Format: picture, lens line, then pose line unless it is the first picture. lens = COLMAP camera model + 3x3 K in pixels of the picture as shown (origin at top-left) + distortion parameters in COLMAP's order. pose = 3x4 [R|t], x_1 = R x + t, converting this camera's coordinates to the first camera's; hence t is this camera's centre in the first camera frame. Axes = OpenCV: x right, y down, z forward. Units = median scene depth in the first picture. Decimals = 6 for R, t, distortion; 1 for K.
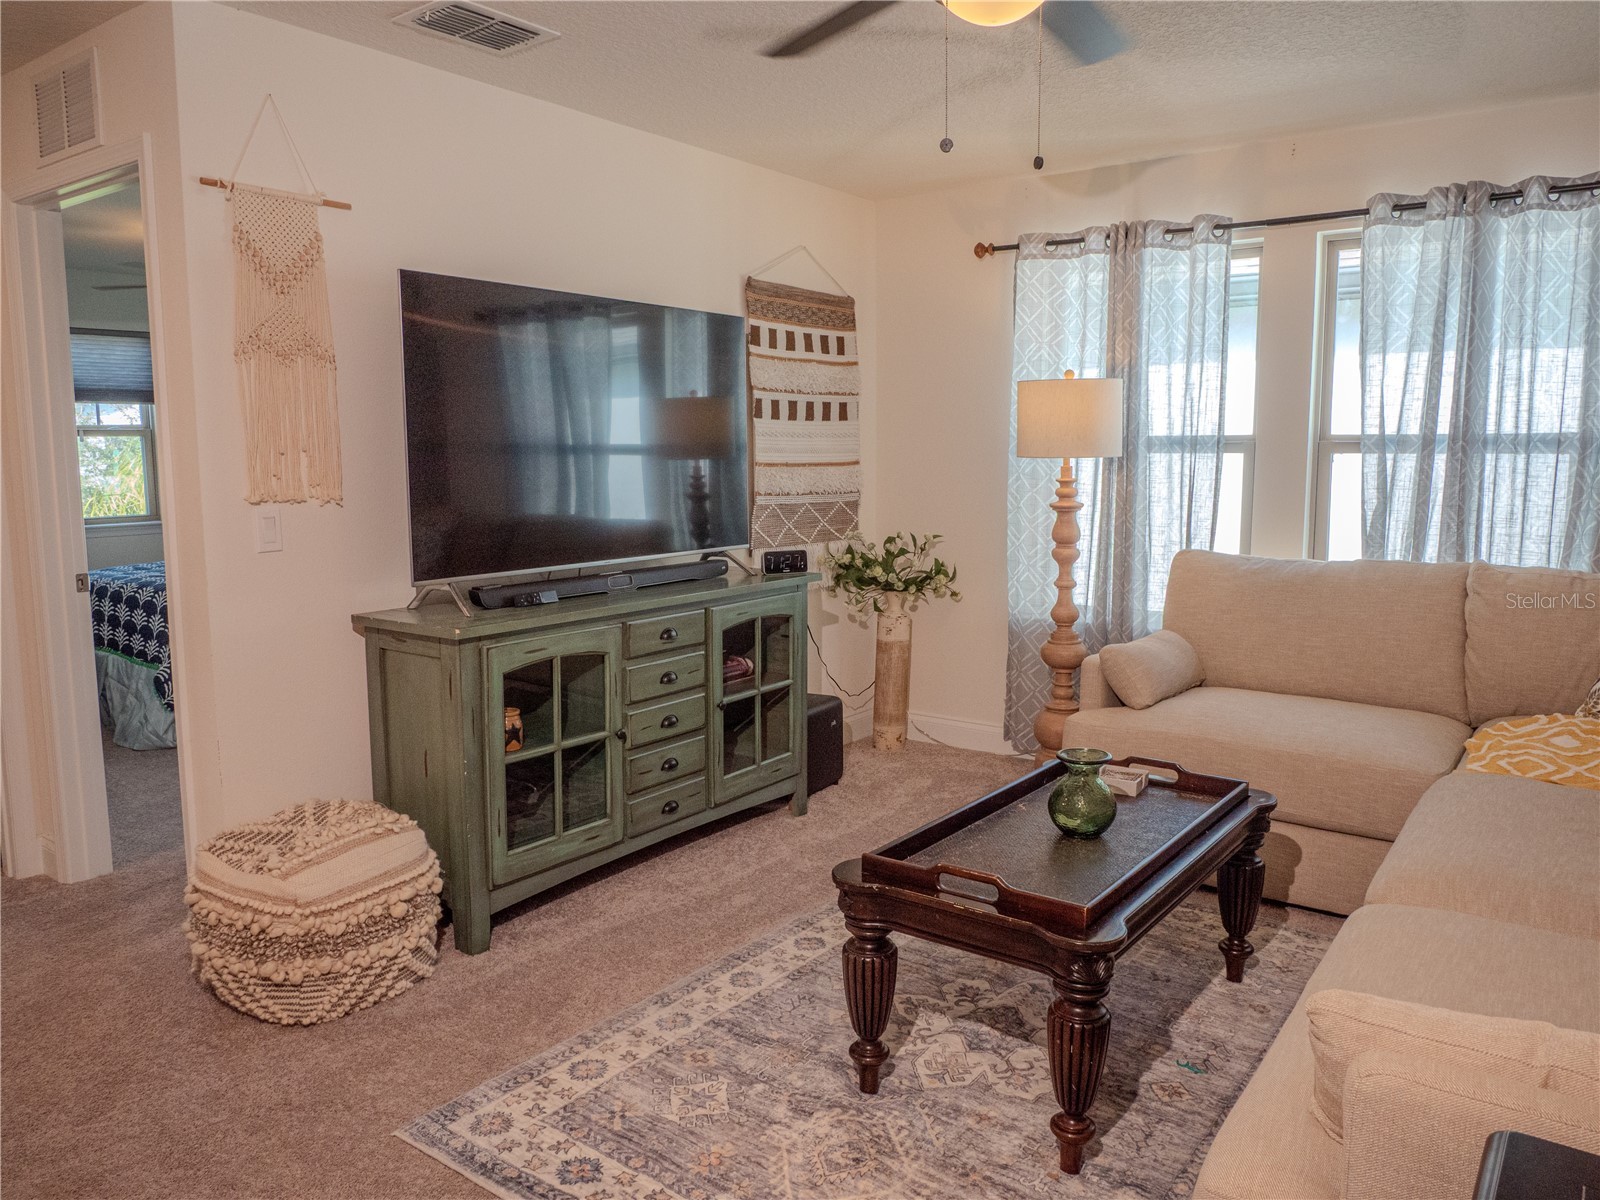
lens RADIAL K [[1156.2, 0, 794.9], [0, 1156.2, 602.2], [0, 0, 1]] dist [-0.044325, 0.012710]
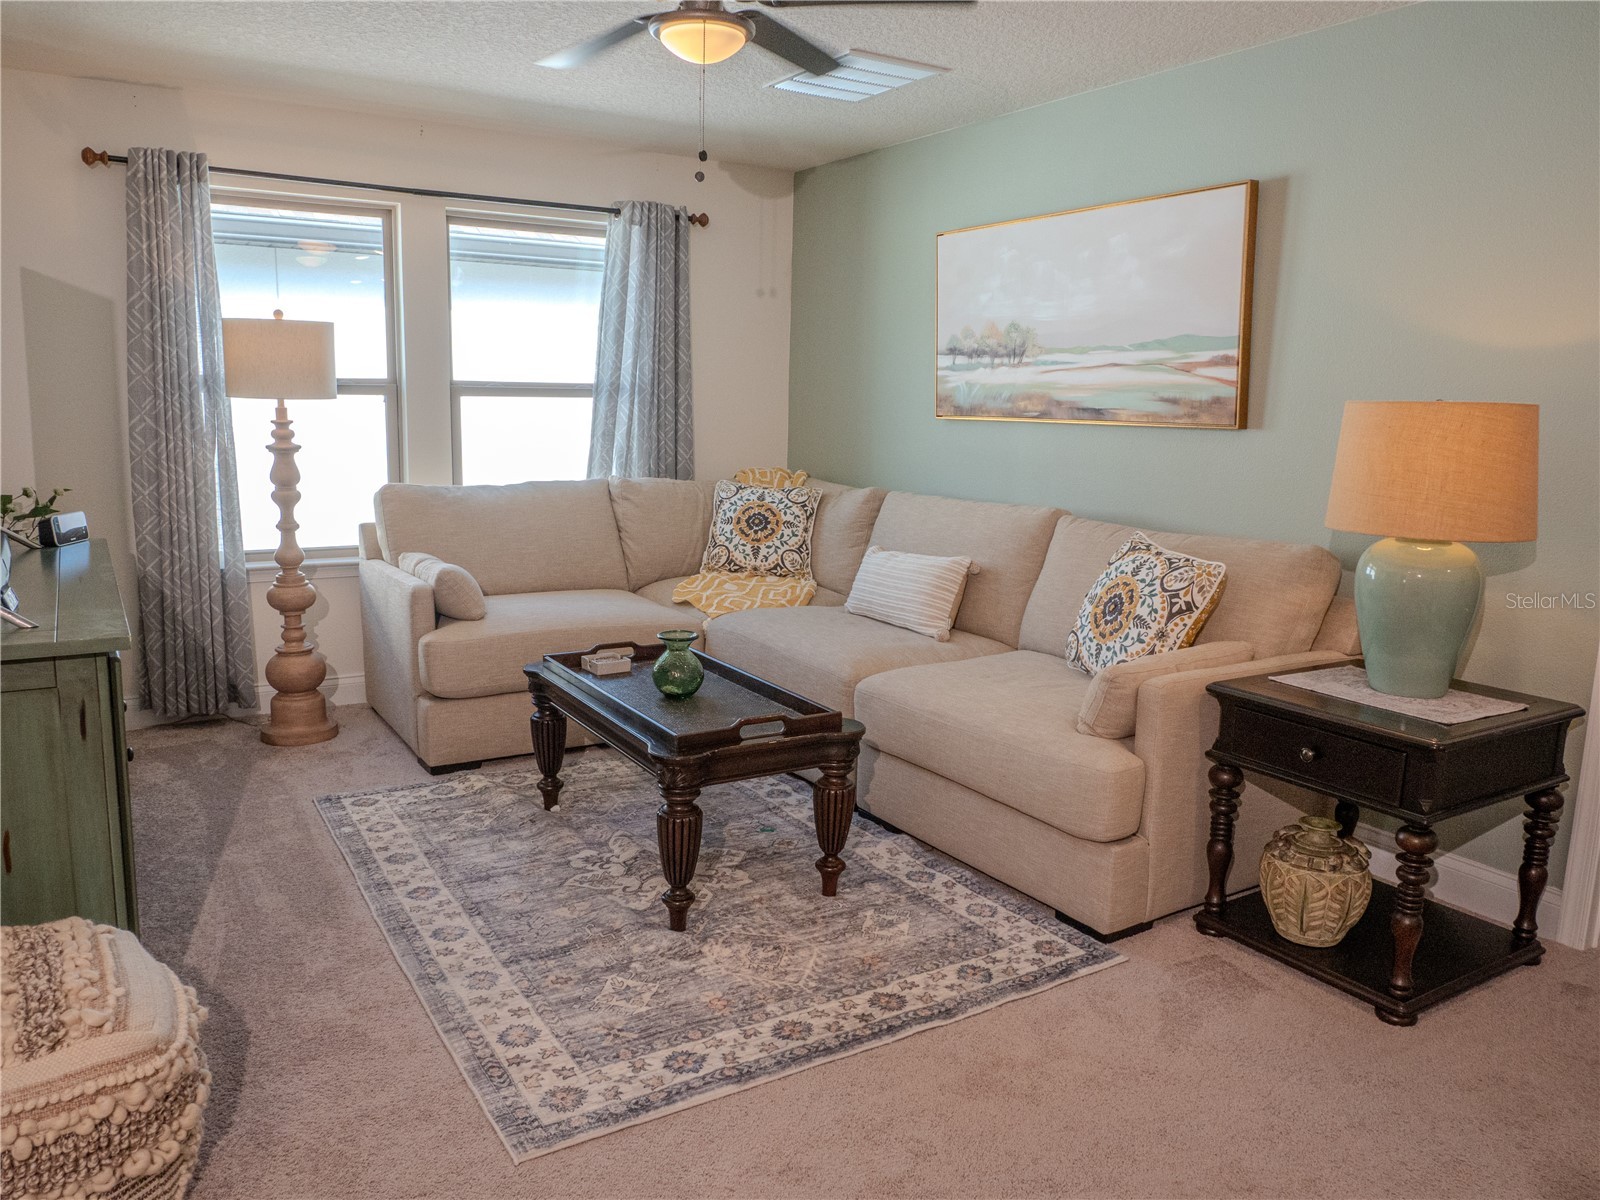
lens RADIAL K [[1156.2, 0, 794.9], [0, 1156.2, 602.2], [0, 0, 1]] dist [-0.044325, 0.012710]
pose [[0.376387, -0.151189, 0.914043, -0.865075], [0.098629, 0.987527, 0.122730, -0.049449], [-0.921198, 0.043957, 0.386604, 0.364001]]
